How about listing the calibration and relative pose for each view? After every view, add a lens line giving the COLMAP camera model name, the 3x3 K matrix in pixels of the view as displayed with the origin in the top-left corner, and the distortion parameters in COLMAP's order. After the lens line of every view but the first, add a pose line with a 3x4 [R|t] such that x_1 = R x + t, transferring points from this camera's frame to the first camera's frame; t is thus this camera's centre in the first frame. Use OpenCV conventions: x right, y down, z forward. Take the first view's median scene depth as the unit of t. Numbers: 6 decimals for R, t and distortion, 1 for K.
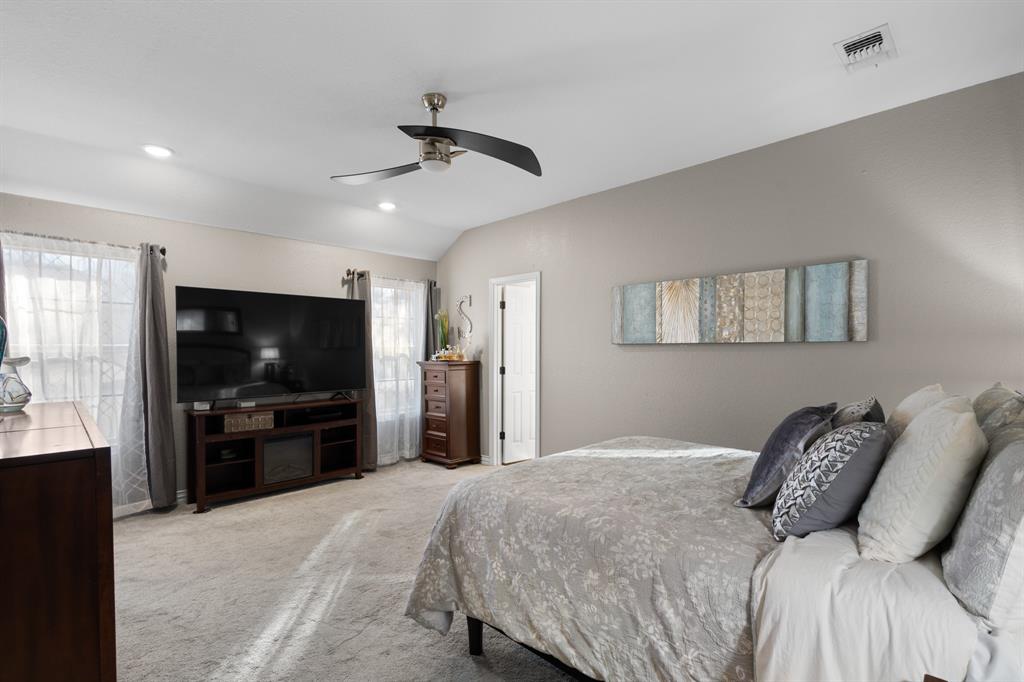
lens RADIAL K [[471.7, 0, 508.1], [0, 471.7, 352.0], [0, 0, 1]] dist [0.005409, -0.002577]
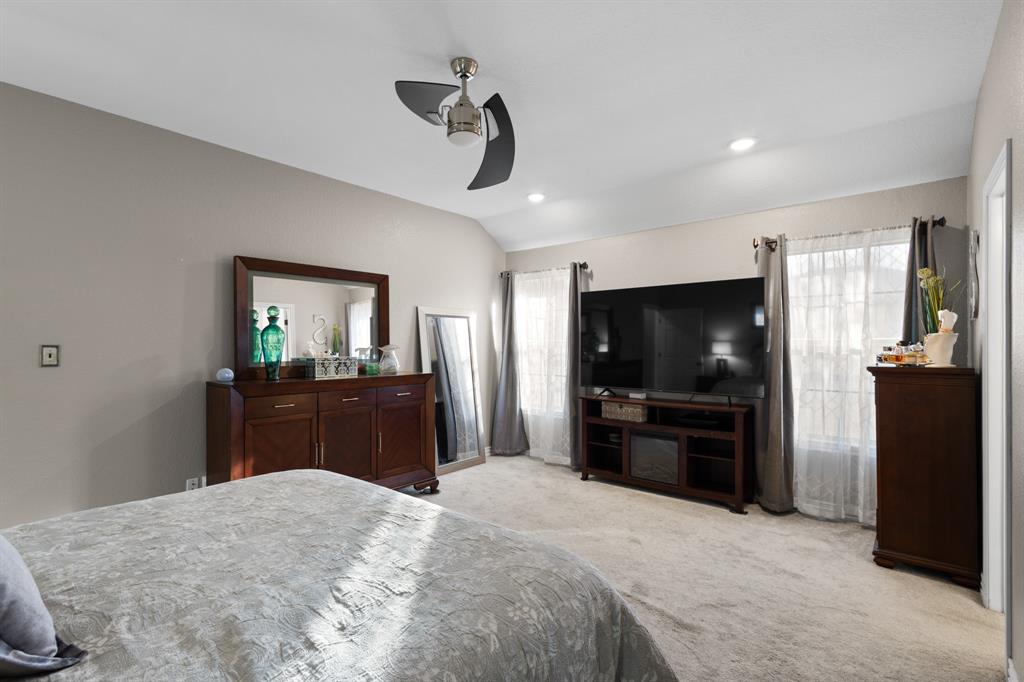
lens RADIAL K [[471.7, 0, 513.1], [0, 471.7, 339.4], [0, 0, 1]] dist [0.005409, -0.002577]
pose [[0.084425, -0.006187, -0.996411, 0.478360], [-0.006821, 0.999954, -0.006787, -0.004949], [0.996406, 0.007370, 0.084379, 0.657530]]
